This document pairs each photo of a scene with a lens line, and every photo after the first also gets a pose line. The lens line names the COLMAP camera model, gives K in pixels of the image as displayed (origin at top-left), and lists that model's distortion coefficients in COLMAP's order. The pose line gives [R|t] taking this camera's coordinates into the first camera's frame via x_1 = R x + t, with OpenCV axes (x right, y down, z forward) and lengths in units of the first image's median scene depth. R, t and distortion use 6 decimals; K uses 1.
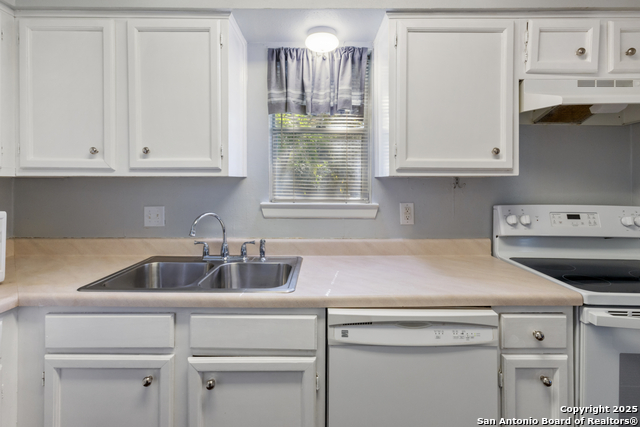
lens RADIAL K [[301.6, 0, 319.5], [0, 301.6, 193.7], [0, 0, 1]] dist [0.002772, 0.000532]
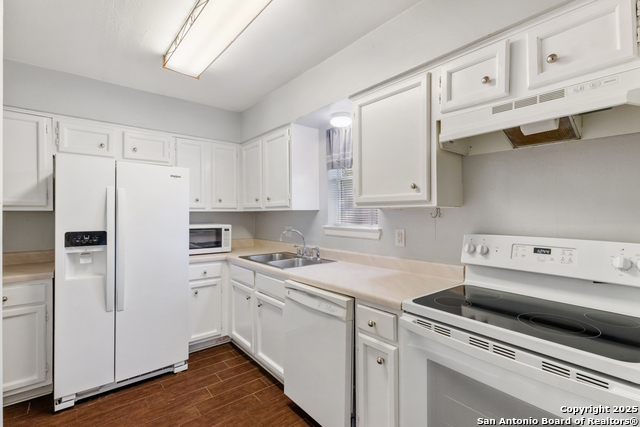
lens RADIAL K [[298.6, 0, 320.0], [0, 298.6, 213.5], [0, 0, 1]] dist [-0.001067, 0.000001]
pose [[0.636381, -0.003276, -0.771368, 1.098719], [-0.018475, 0.999639, -0.019488, -0.002746], [0.771153, 0.026652, 0.636091, -0.043504]]
